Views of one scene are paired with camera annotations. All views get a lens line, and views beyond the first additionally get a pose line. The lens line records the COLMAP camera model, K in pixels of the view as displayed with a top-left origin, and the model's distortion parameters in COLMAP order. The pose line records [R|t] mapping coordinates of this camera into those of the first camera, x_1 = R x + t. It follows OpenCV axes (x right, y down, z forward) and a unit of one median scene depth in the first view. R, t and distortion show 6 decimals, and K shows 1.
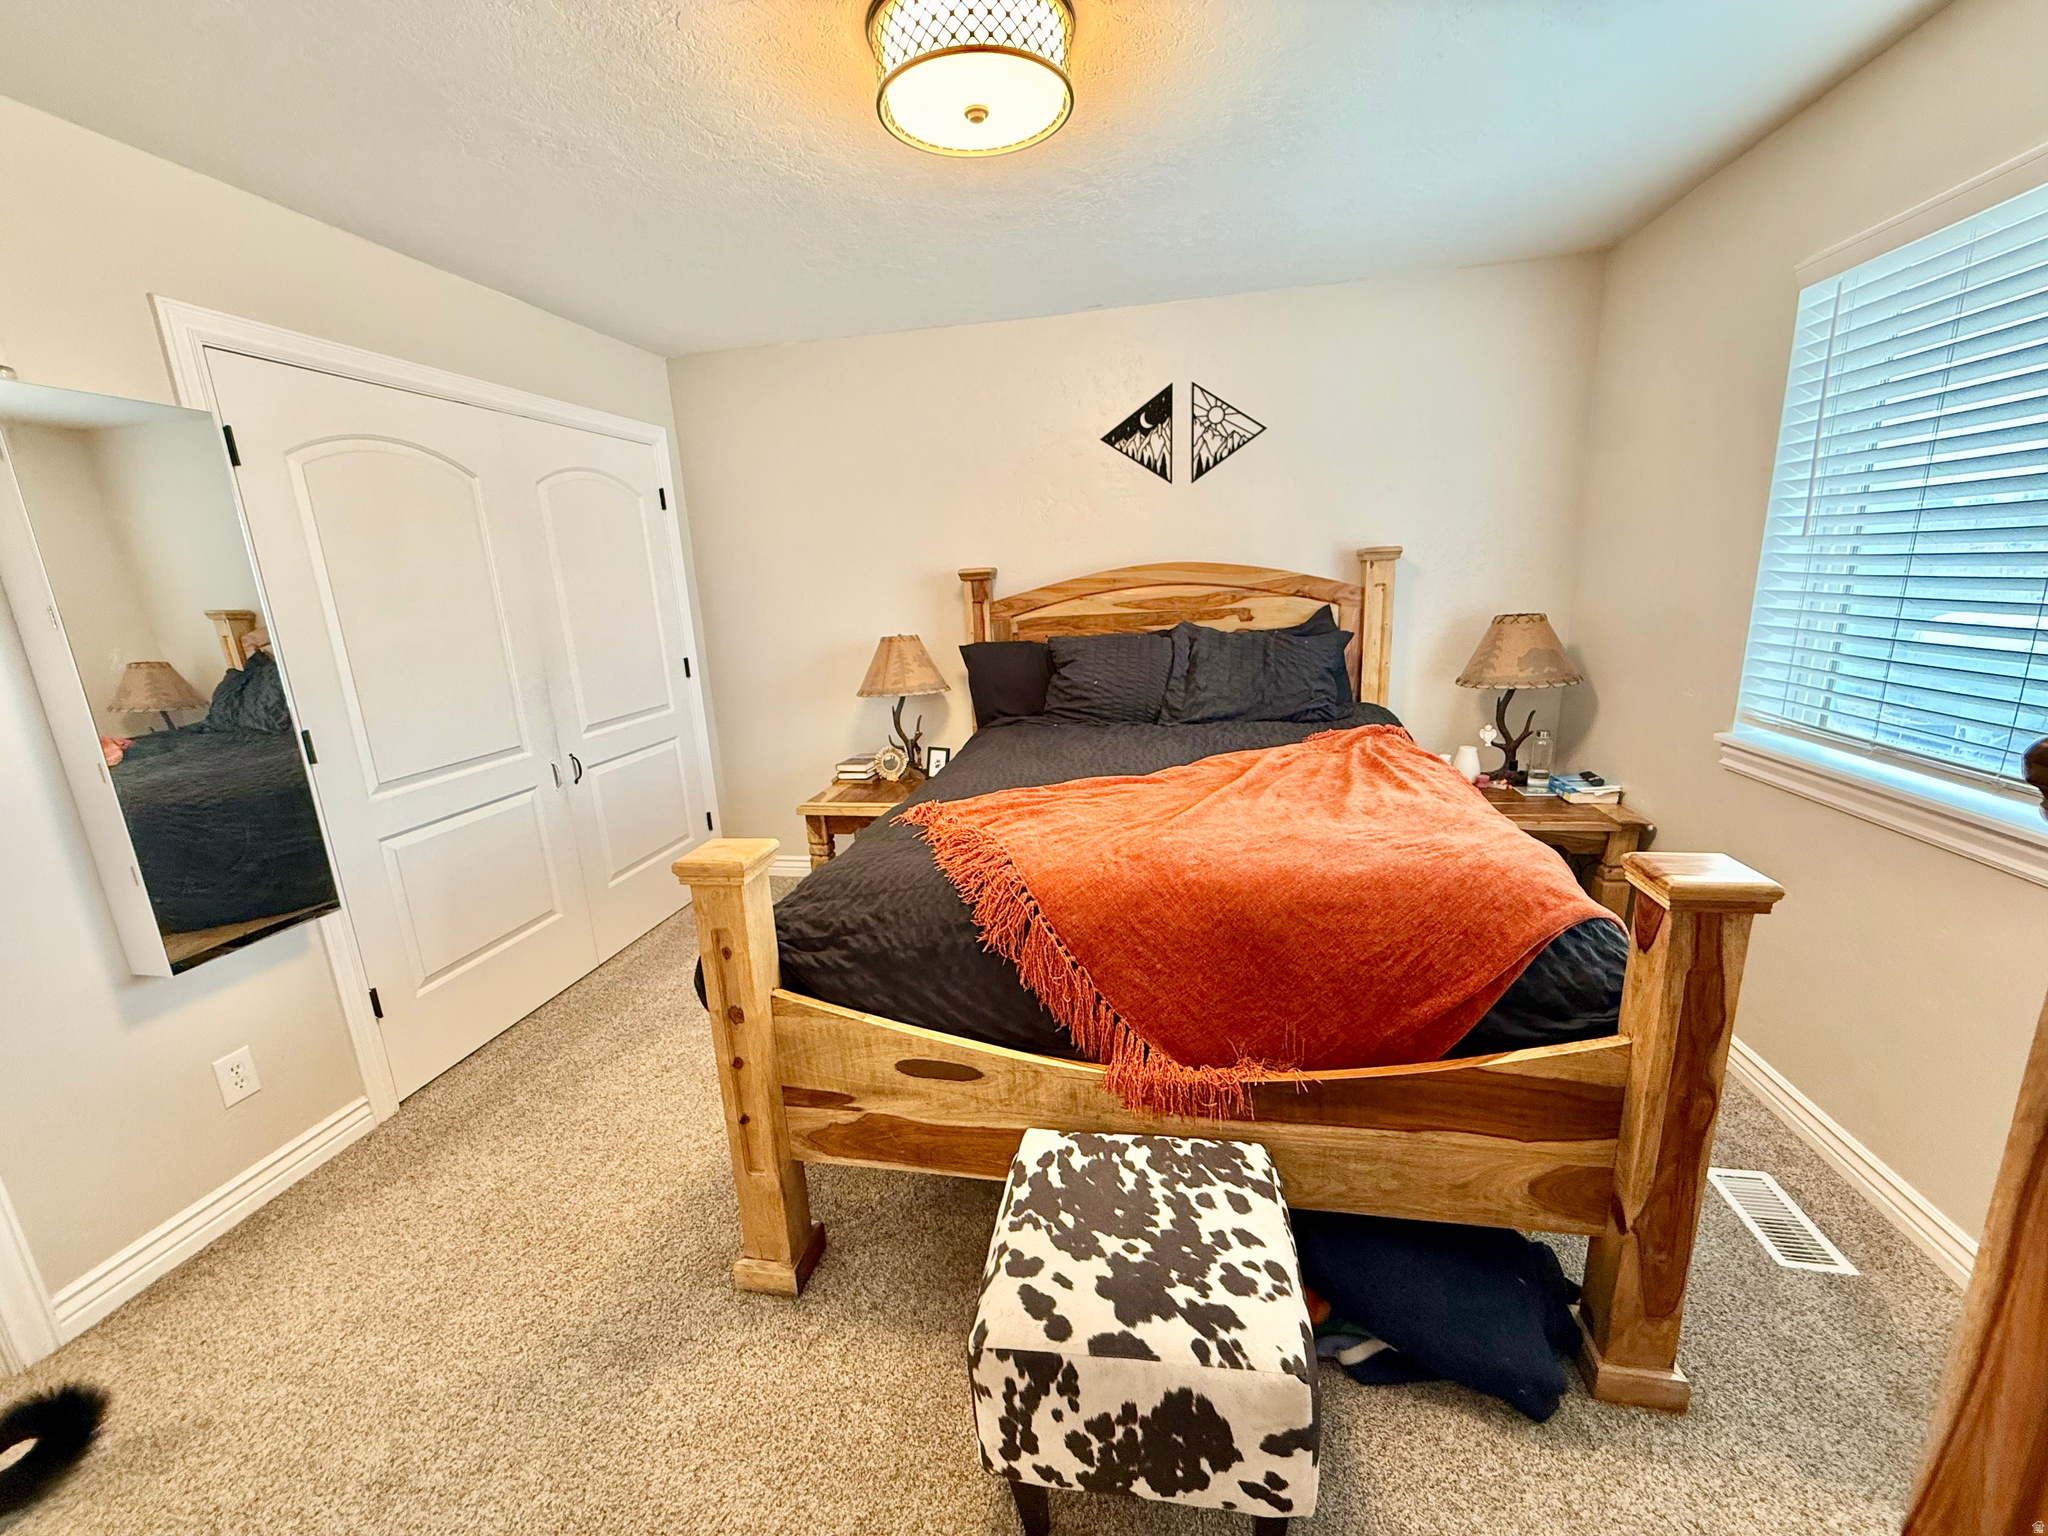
lens RADIAL K [[822.3, 0, 1020.7], [0, 822.3, 774.6], [0, 0, 1]] dist [0.002084, 0.000355]
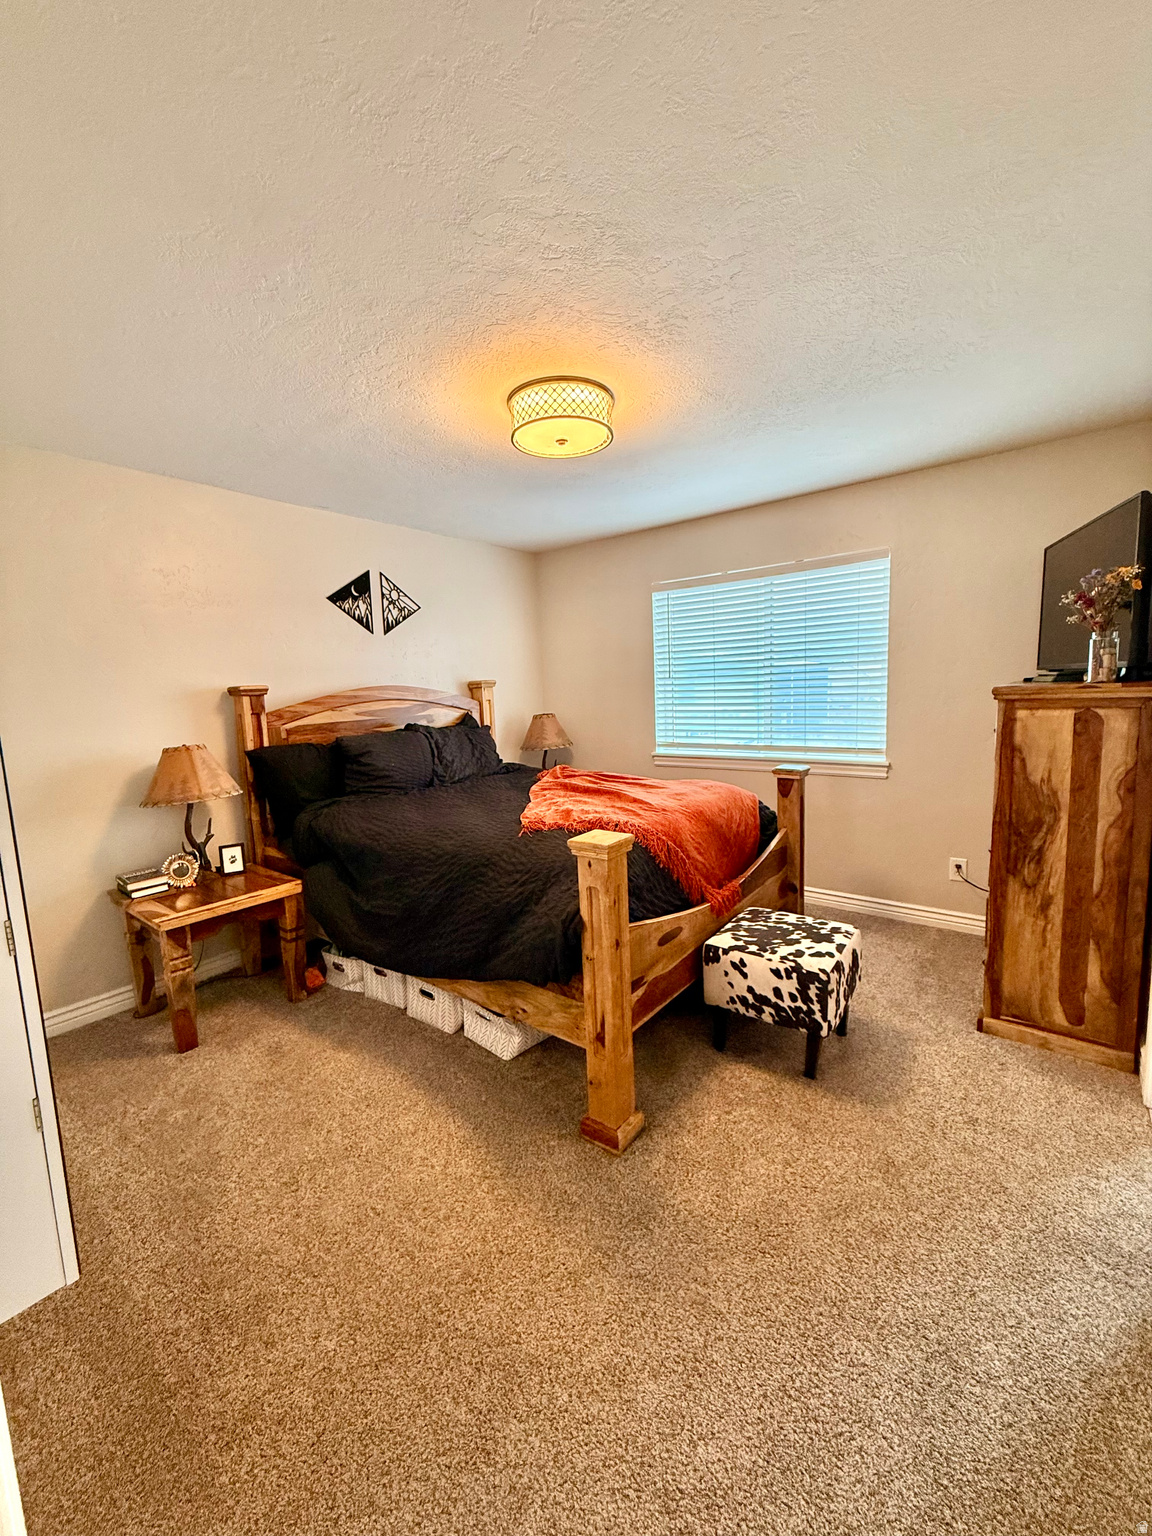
lens RADIAL K [[616.7, 0, 575.3], [0, 616.7, 761.5], [0, 0, 1]] dist [0.002084, 0.000355]
pose [[0.462004, -0.080300, 0.883235, -0.664267], [0.228618, 0.973019, -0.031123, -0.011503], [-0.856905, 0.216302, 0.467897, 0.219229]]
